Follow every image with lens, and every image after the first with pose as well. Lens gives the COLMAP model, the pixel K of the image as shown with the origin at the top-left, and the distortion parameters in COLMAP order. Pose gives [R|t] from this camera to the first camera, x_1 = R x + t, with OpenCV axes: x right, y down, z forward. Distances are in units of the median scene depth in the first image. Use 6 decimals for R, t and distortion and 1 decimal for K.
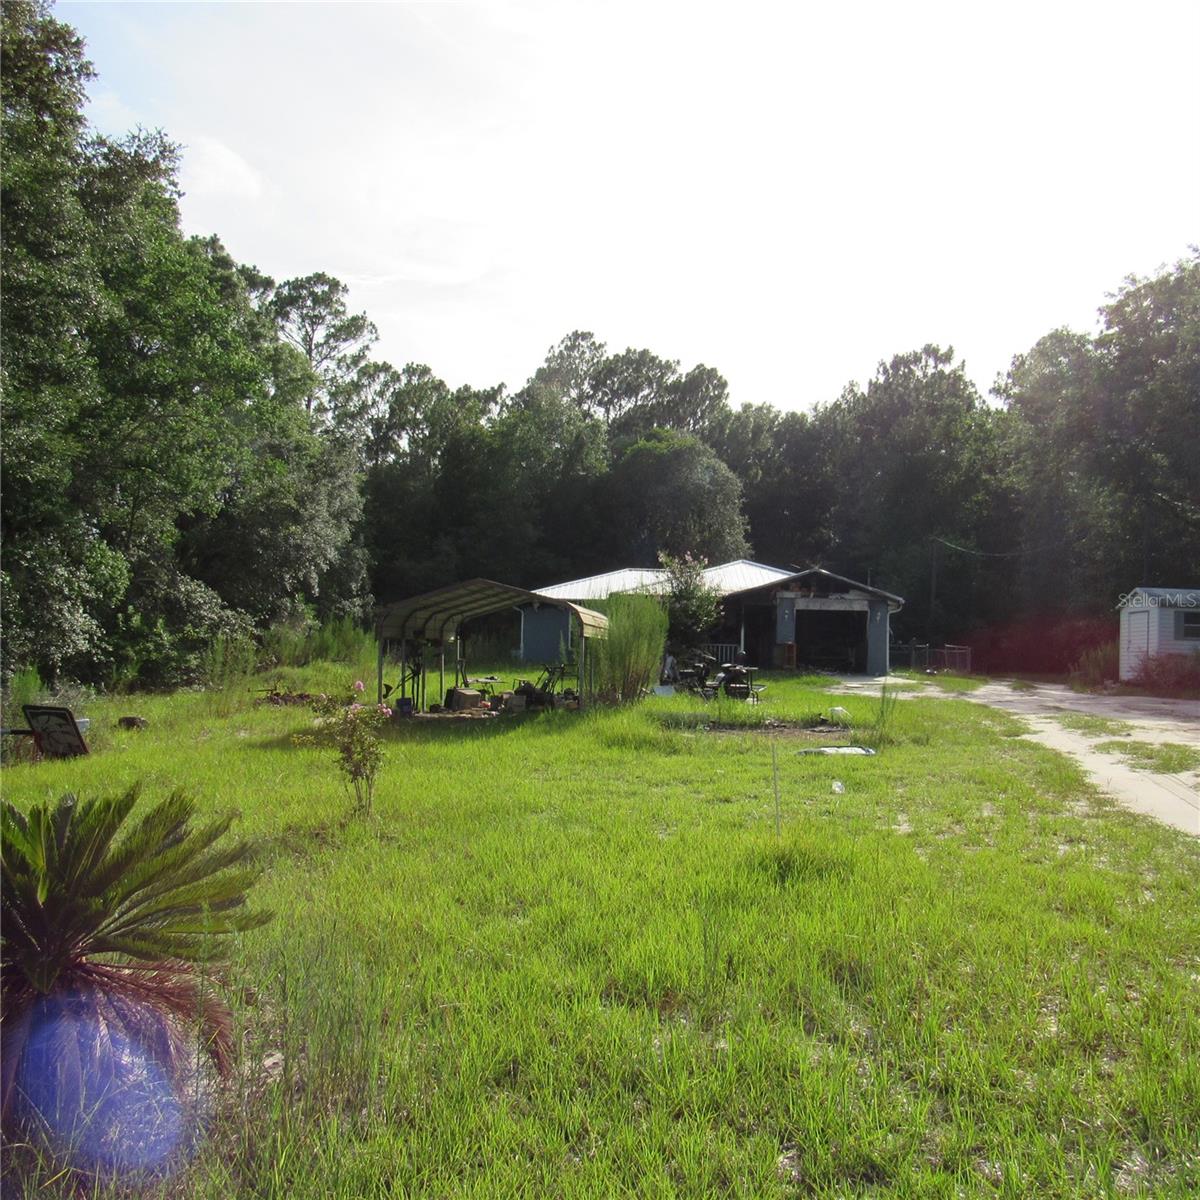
lens RADIAL K [[1142.6, 0, 600.0], [0, 1142.6, 600.0], [0, 0, 1]] dist [-0.037358, 0.021416]
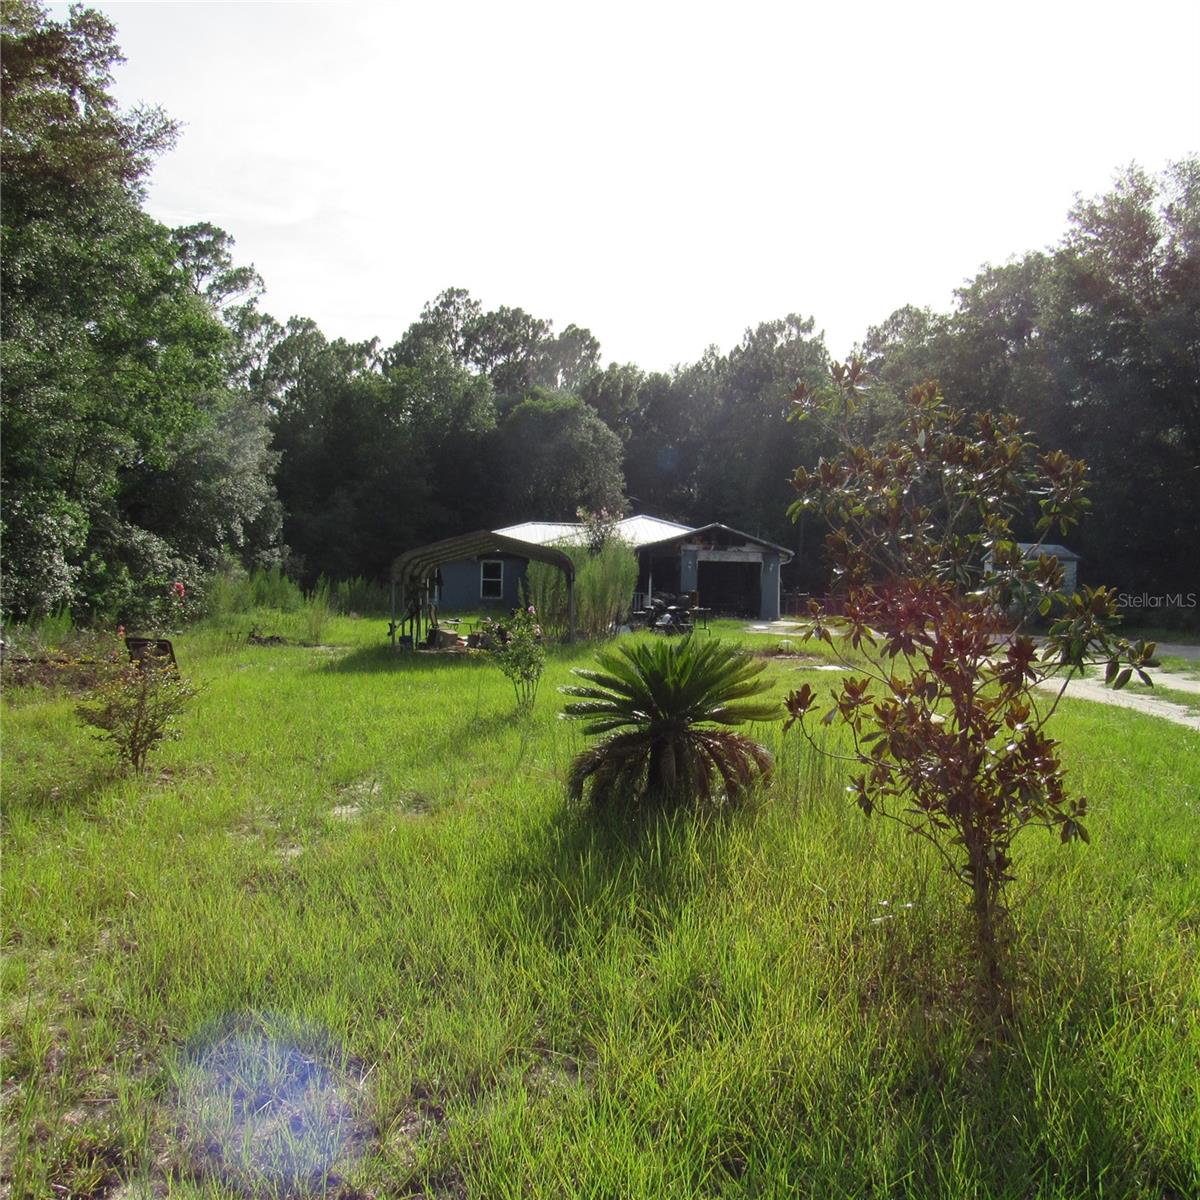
lens RADIAL K [[1142.6, 0, 600.0], [0, 1142.6, 600.0], [0, 0, 1]] dist [-0.037358, 0.021416]
pose [[0.989858, -0.000817, 0.142055, -0.044738], [-0.004889, 0.999195, 0.039811, 0.001555], [-0.141973, -0.040101, 0.989058, -0.044592]]
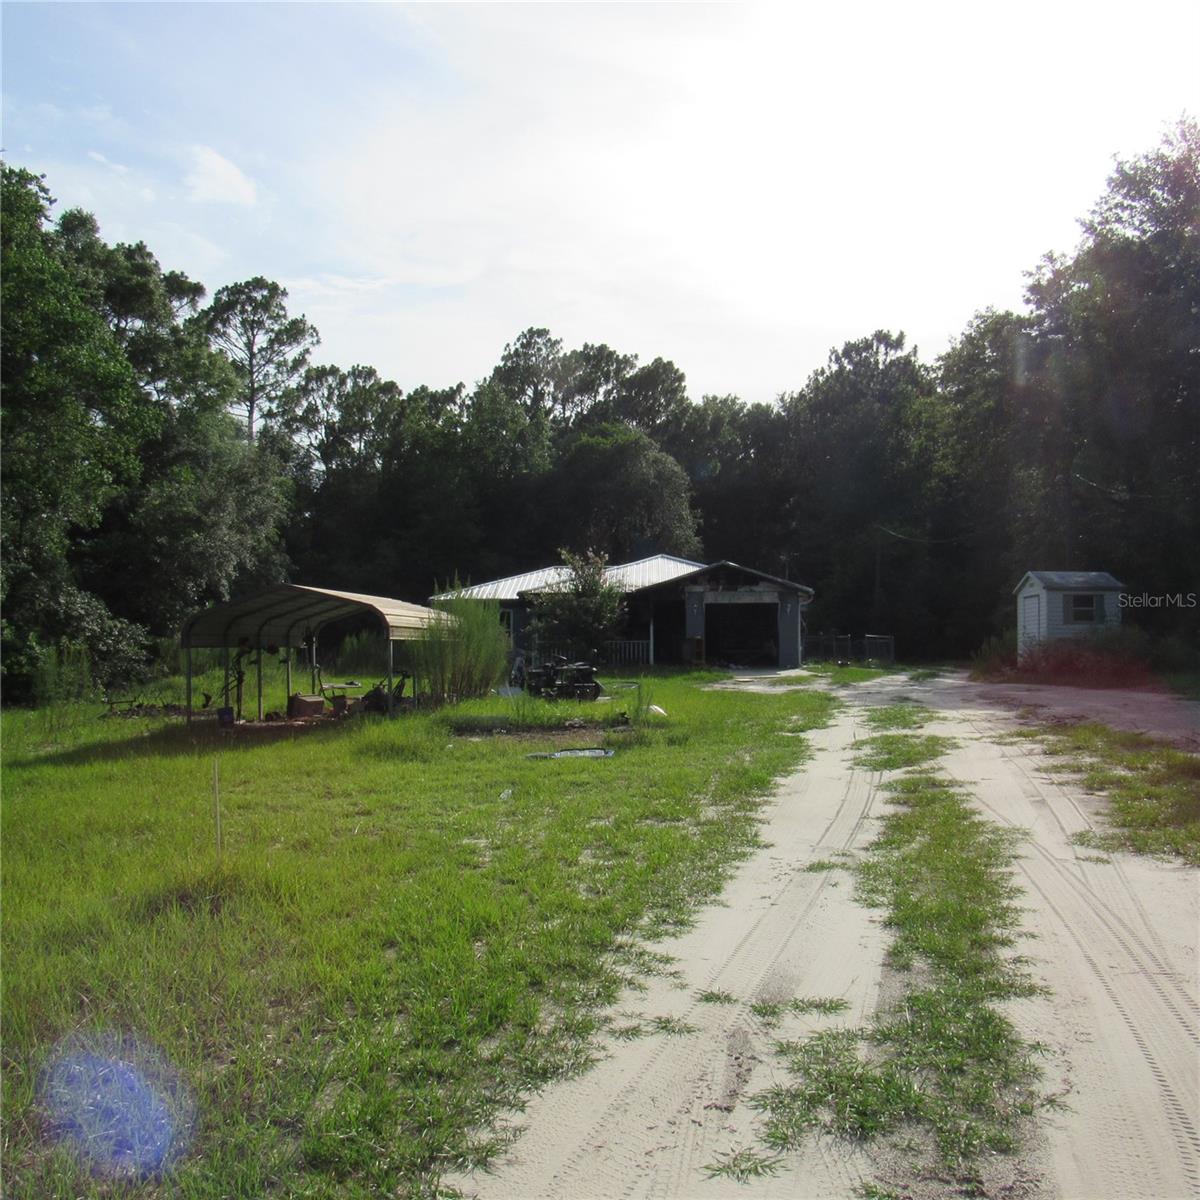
lens RADIAL K [[1142.6, 0, 600.0], [0, 1142.6, 600.0], [0, 0, 1]] dist [-0.037358, 0.021416]
pose [[0.999577, -0.028401, -0.006310, 0.049680], [0.028417, 0.999593, 0.002379, 0.000265], [0.006240, -0.002557, 0.999977, 0.008487]]
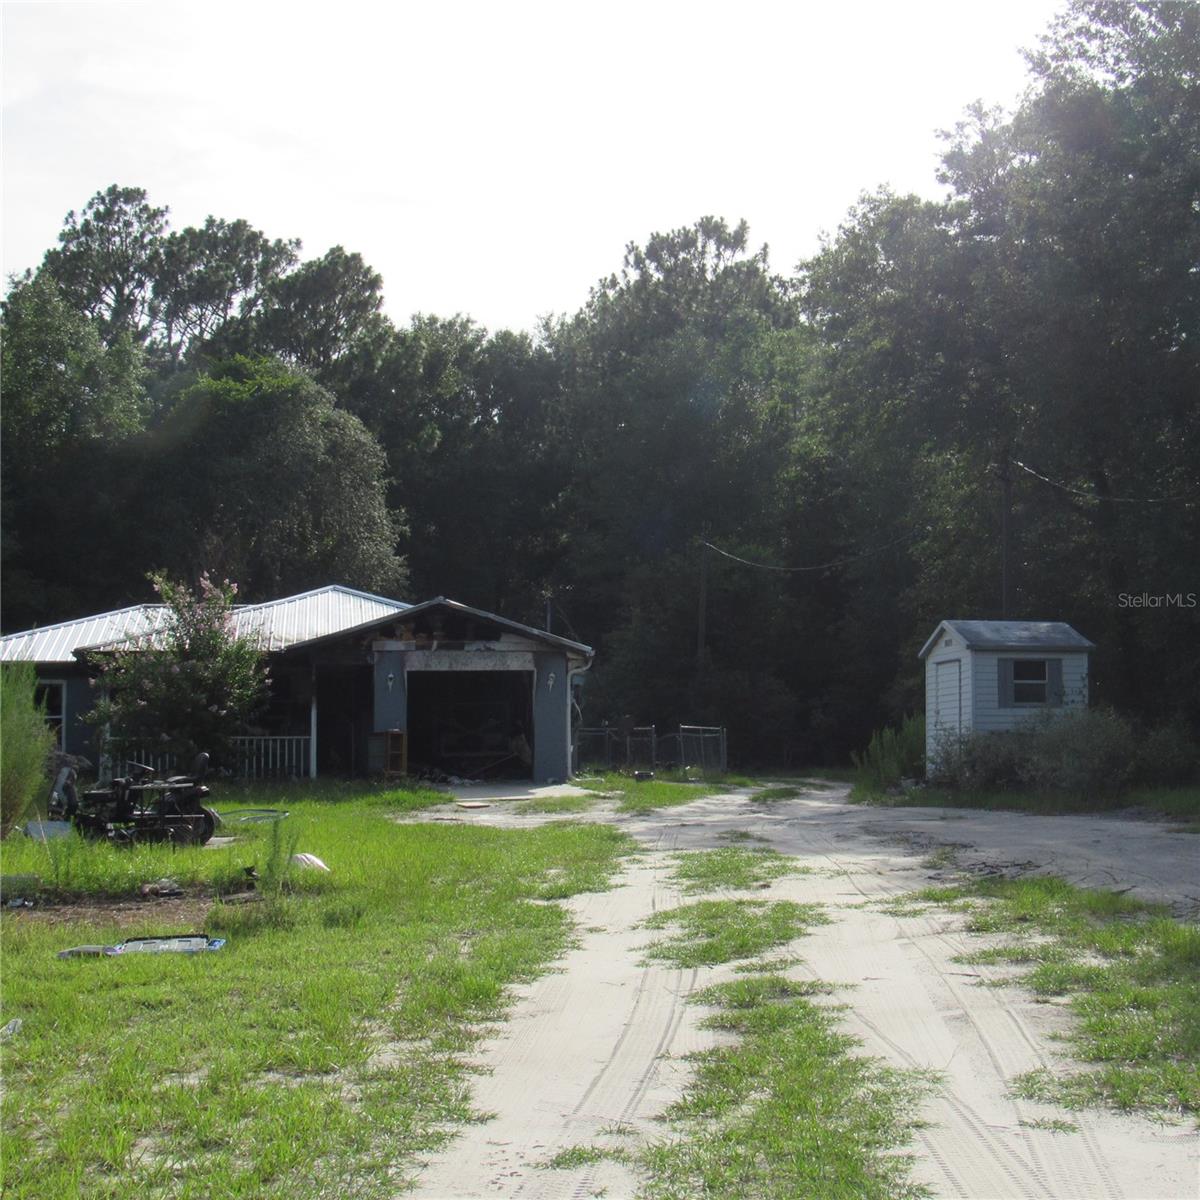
lens RADIAL K [[1952.0, 0, 600.0], [0, 1952.0, 600.0], [0, 0, 1]] dist [-0.055053, 0.071963]
pose [[0.983736, -0.017868, 0.178729, 0.052844], [0.022831, 0.999408, -0.025751, 0.000116], [-0.178163, 0.029412, 0.983561, 0.016251]]
